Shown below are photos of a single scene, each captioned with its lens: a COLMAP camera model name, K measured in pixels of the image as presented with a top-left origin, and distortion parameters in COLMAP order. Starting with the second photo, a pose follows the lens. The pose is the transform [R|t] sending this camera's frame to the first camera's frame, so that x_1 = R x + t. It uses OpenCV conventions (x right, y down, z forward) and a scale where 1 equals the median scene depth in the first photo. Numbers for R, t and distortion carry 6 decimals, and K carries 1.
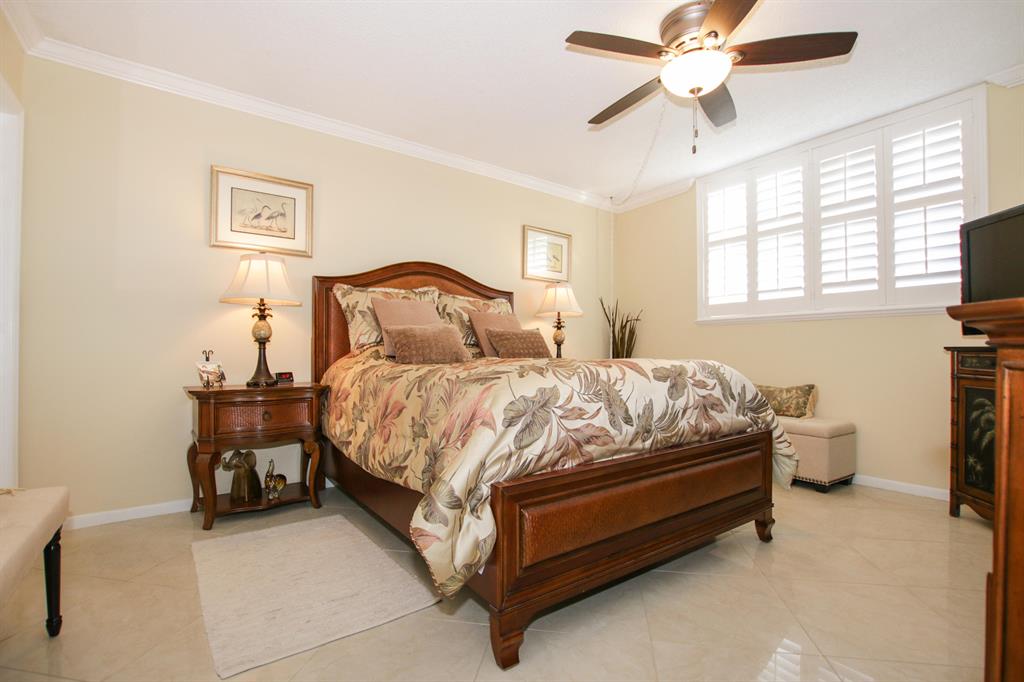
lens RADIAL K [[478.3, 0, 514.4], [0, 478.3, 348.0], [0, 0, 1]] dist [-0.035564, 0.004456]
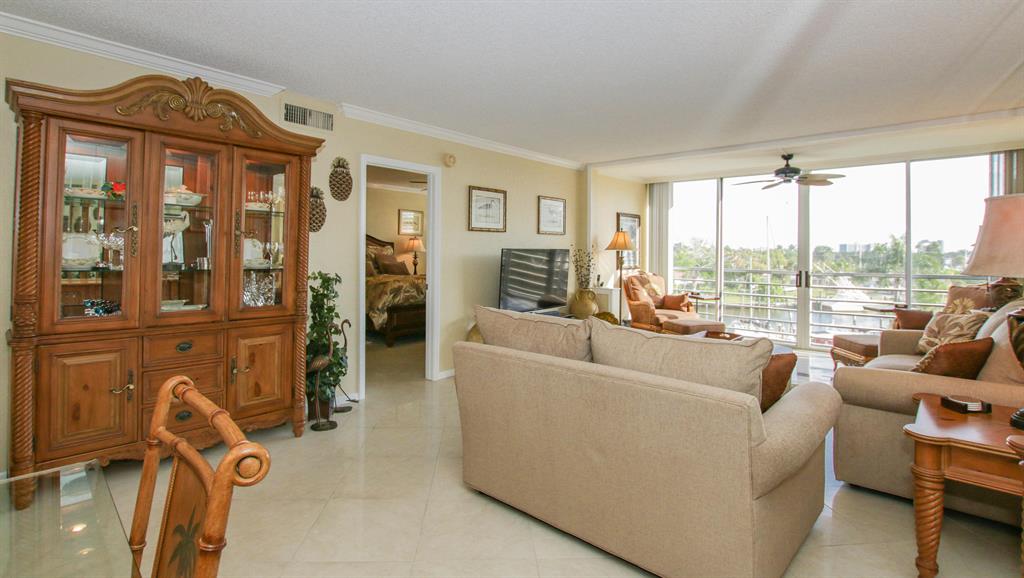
lens RADIAL K [[465.3, 0, 495.3], [0, 465.3, 240.8], [0, 0, 1]] dist [-0.040241, 0.000020]
pose [[0.979491, 0.007880, 0.201333, 0.033639], [-0.004789, 0.999863, -0.015833, -0.132901], [-0.201431, 0.014544, 0.979395, -1.708664]]
